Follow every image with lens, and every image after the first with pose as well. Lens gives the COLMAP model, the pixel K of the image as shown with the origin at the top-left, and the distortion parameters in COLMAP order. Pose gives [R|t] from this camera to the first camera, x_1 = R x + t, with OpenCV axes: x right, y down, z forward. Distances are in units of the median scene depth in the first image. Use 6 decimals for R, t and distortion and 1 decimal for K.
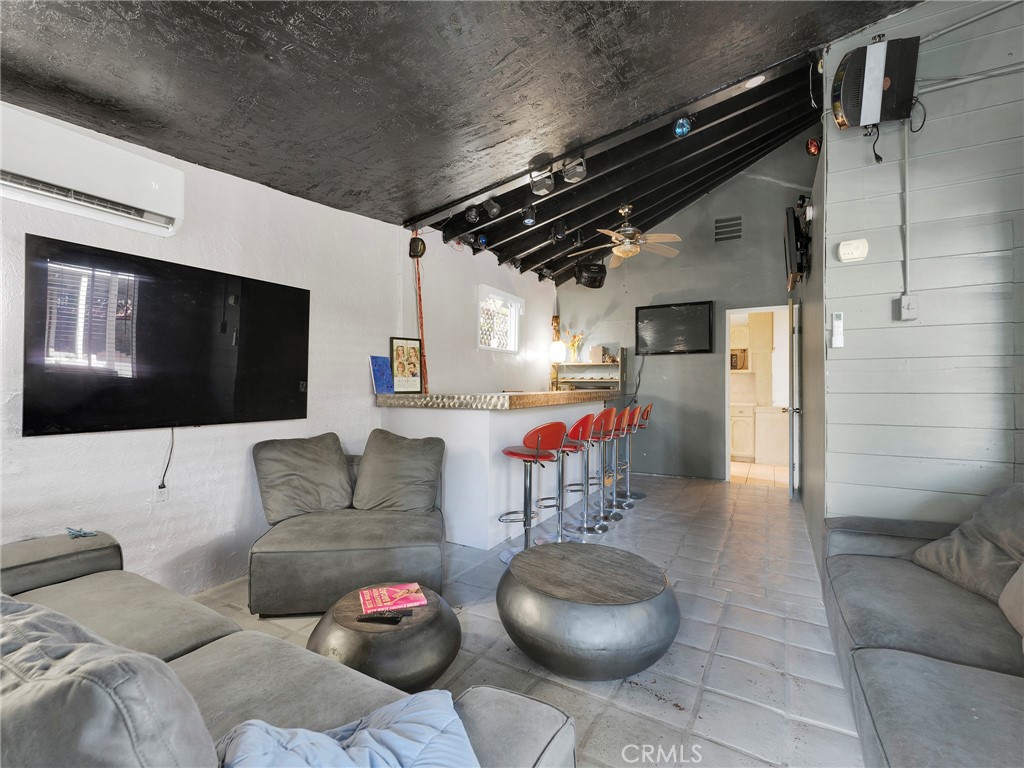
lens RADIAL K [[461.6, 0, 509.9], [0, 461.6, 381.7], [0, 0, 1]] dist [0.000549, -0.000891]
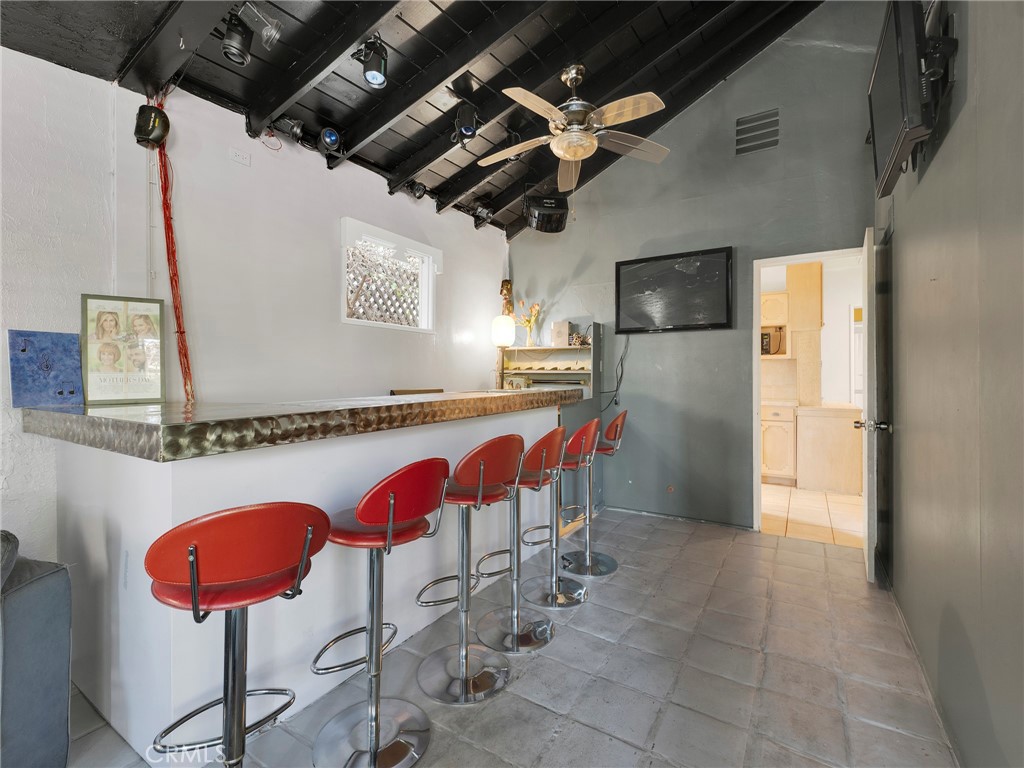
lens RADIAL K [[464.6, 0, 510.6], [0, 464.6, 374.1], [0, 0, 1]] dist [0.000825, -0.000005]
pose [[0.998871, -0.005695, -0.047155, 0.153098], [0.006148, 0.999936, 0.009468, -0.006617], [0.047098, -0.009747, 0.998843, 0.322207]]
